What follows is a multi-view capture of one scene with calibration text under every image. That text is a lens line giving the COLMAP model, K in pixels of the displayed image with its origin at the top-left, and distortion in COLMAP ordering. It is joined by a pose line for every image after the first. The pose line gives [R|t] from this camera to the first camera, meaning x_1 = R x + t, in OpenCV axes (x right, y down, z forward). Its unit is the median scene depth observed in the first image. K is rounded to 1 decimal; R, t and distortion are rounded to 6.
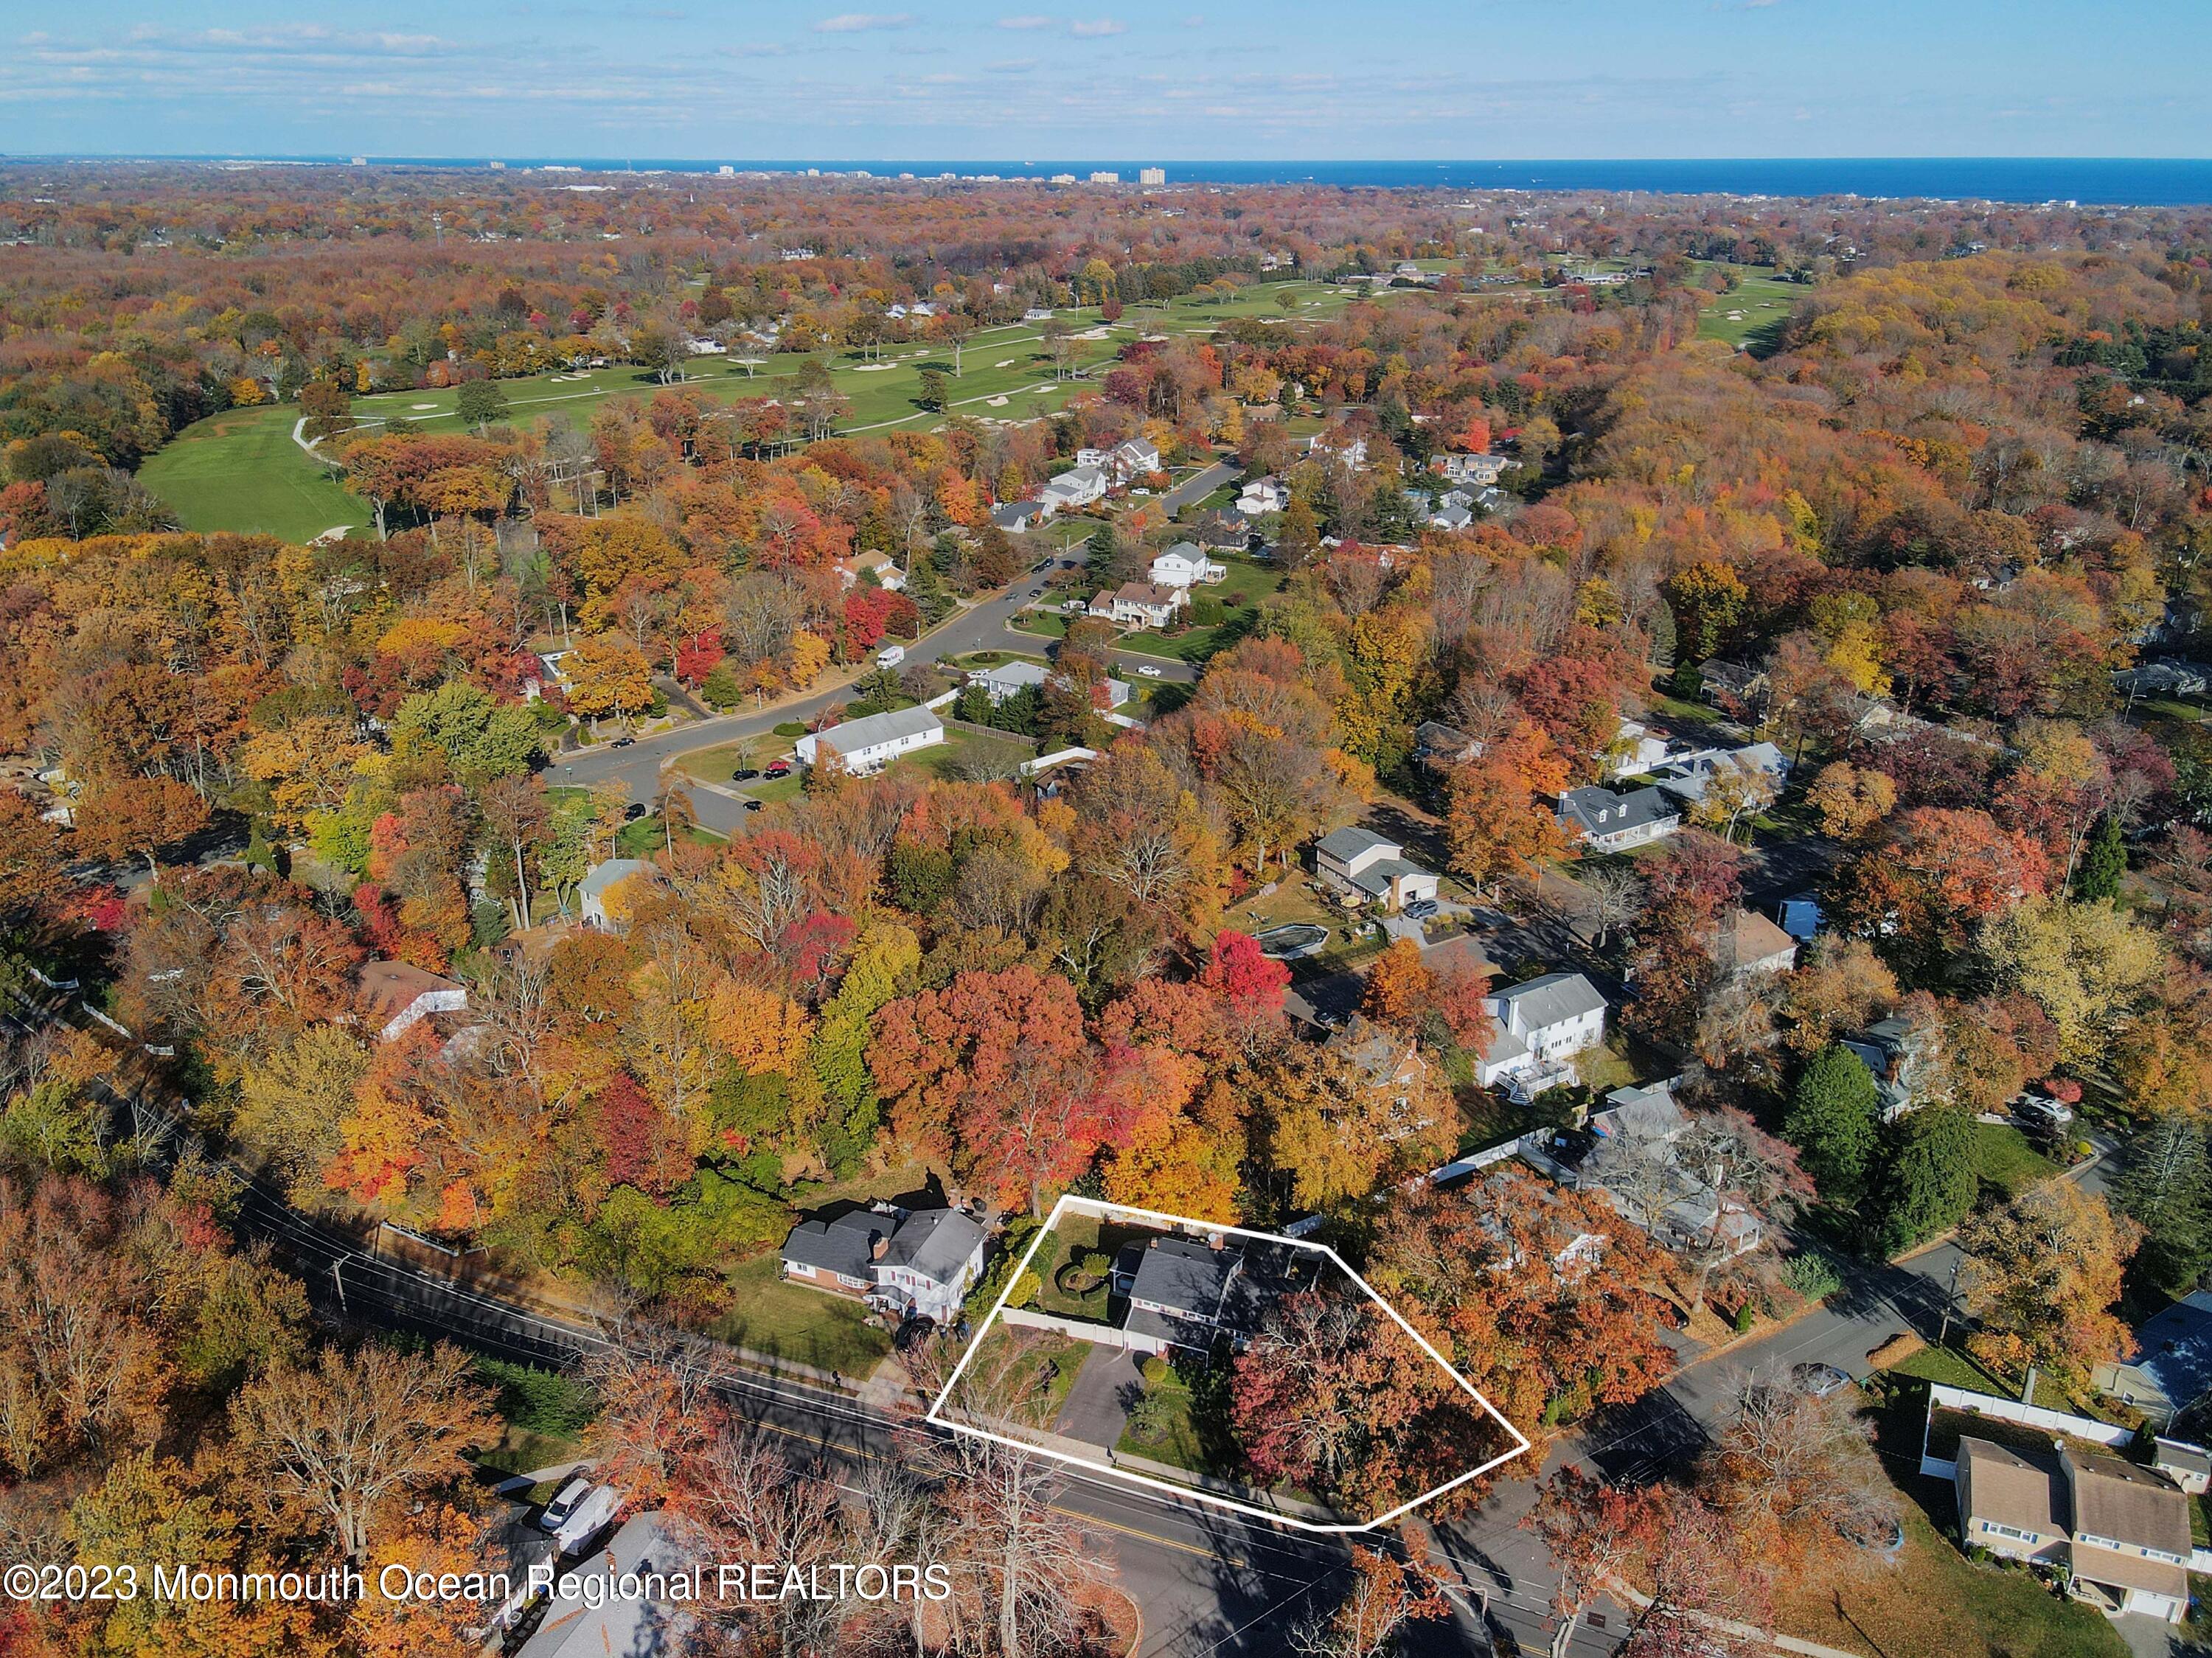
lens RADIAL K [[1629.9, 0, 1110.7], [0, 1629.9, 812.8], [0, 0, 1]] dist [0.036954, 0.009404]
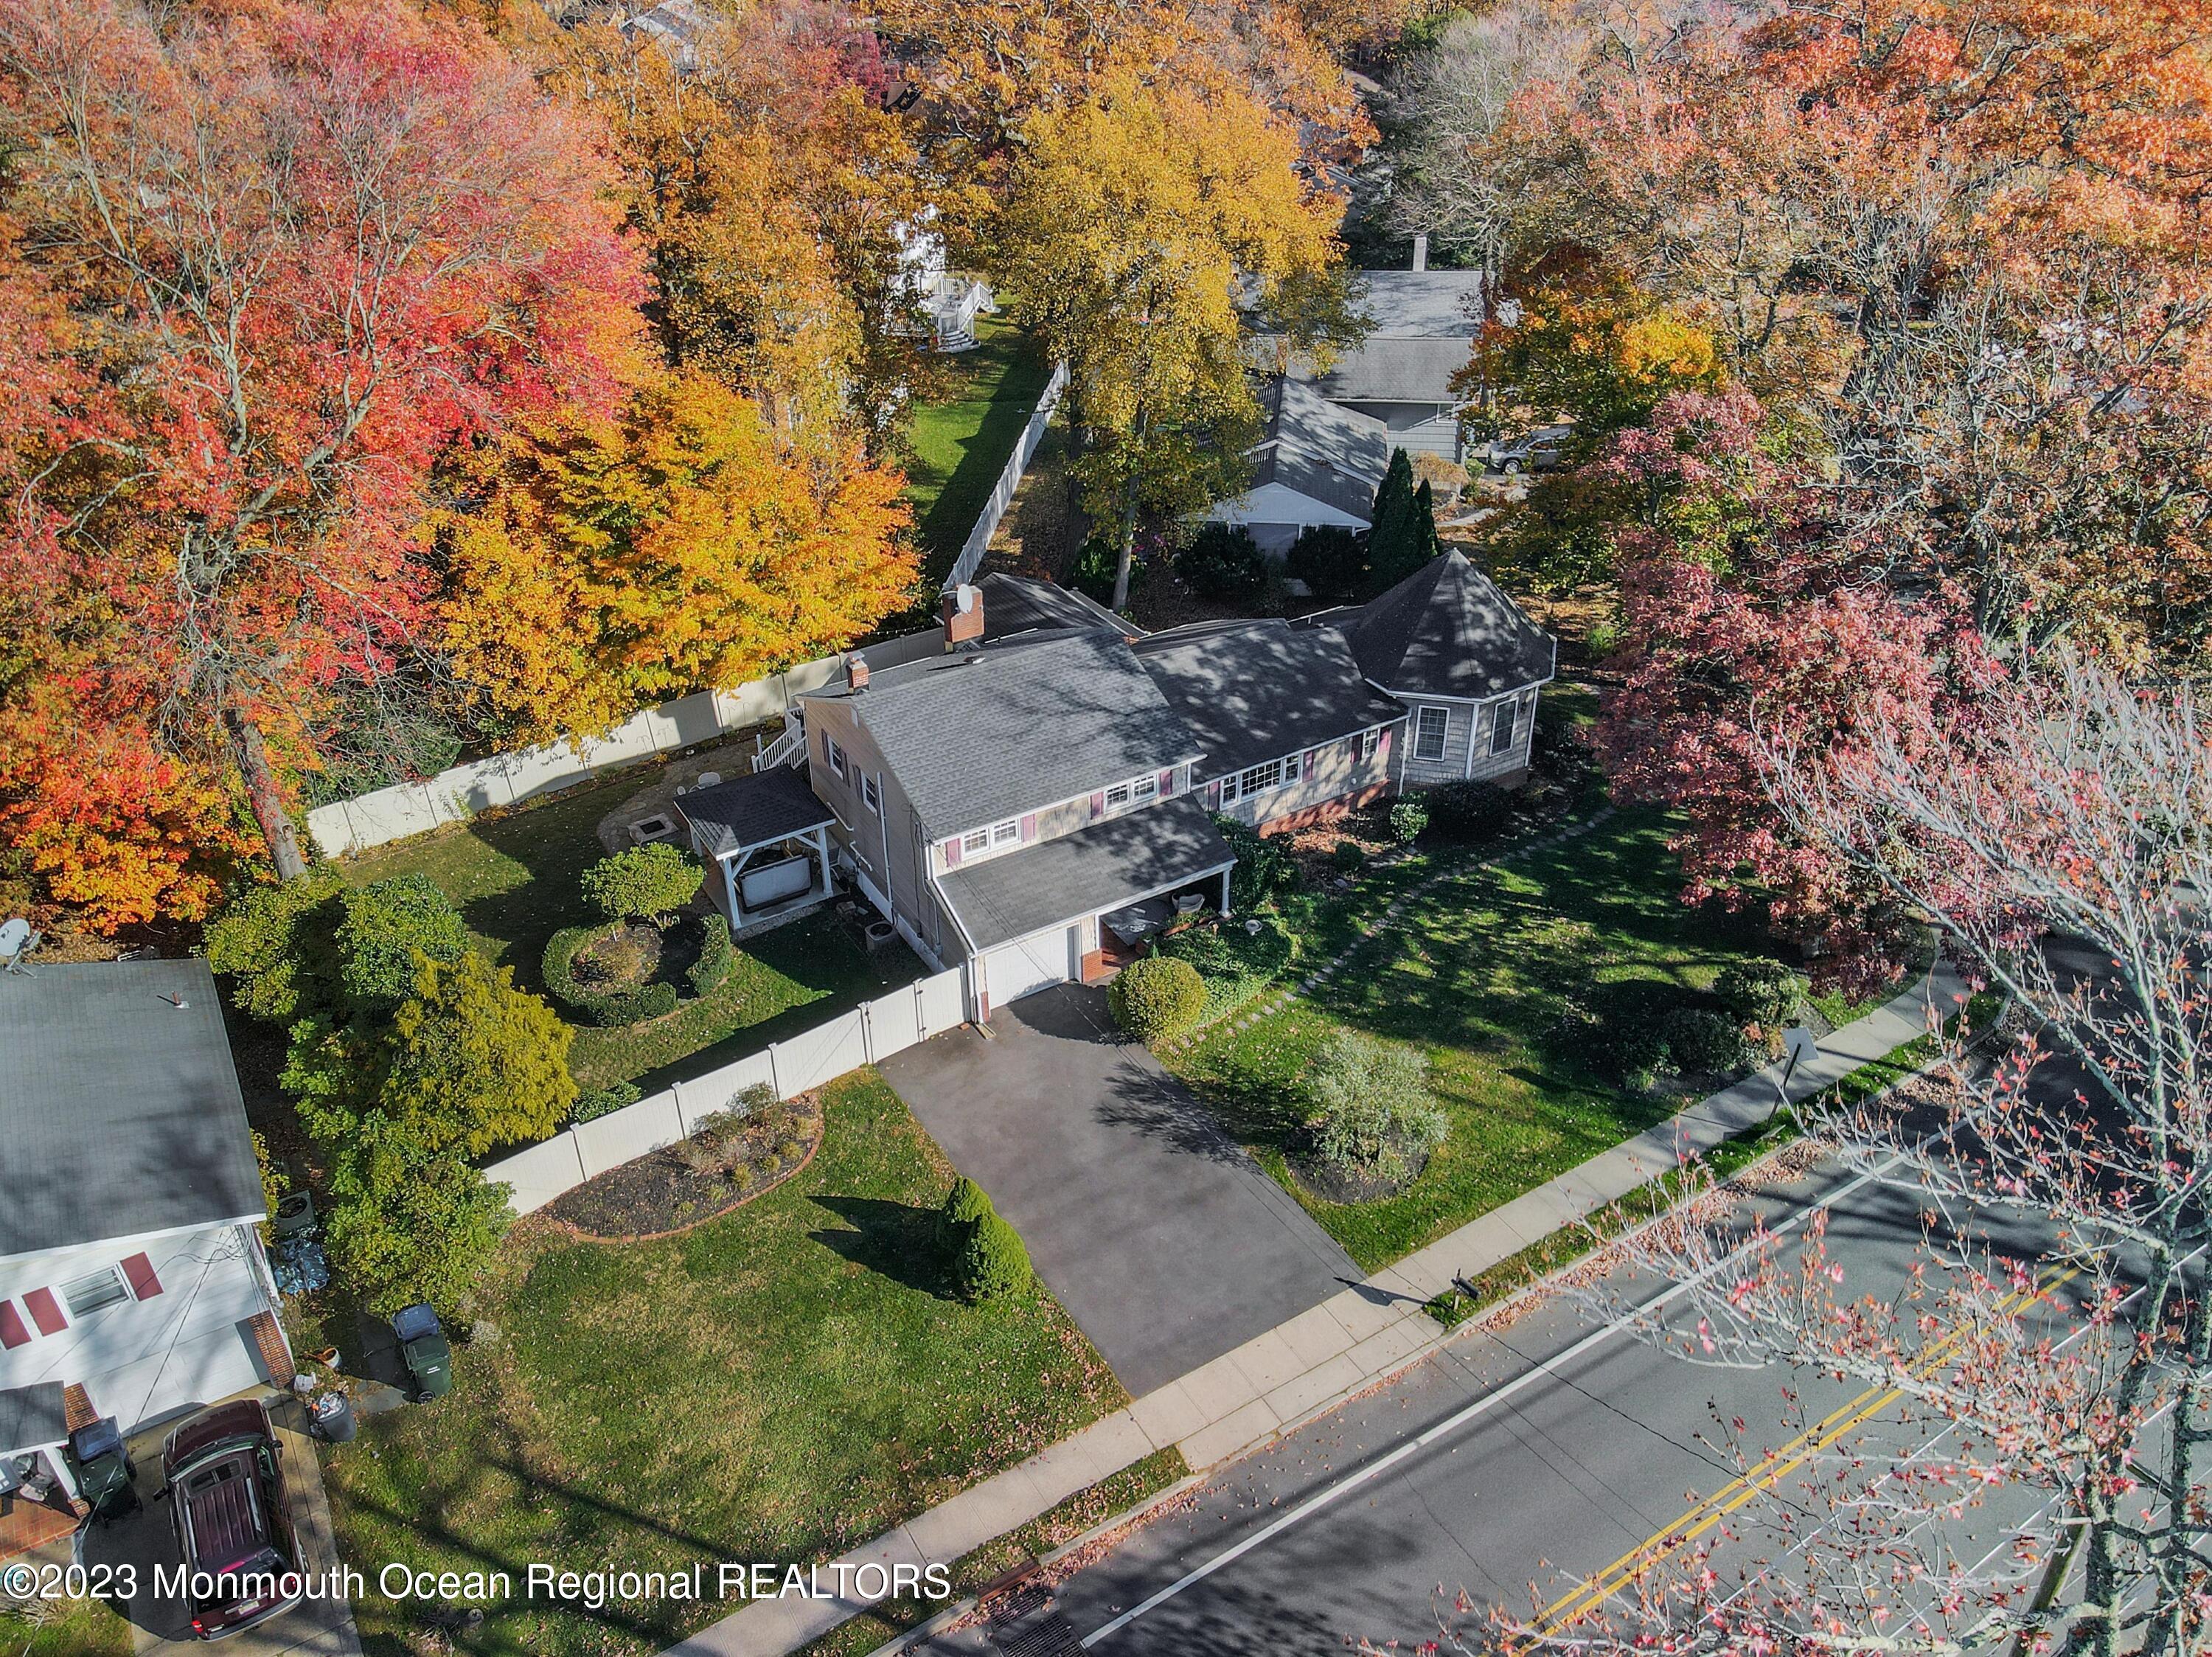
lens RADIAL K [[1630.1, 0, 1110.6], [0, 1630.1, 831.3], [0, 0, 1]] dist [0.036954, 0.009404]
pose [[0.624308, -0.437442, 0.647213, -0.089338], [0.317914, 0.899070, 0.301006, 0.135650], [-0.713562, 0.017838, 0.700365, 0.483622]]
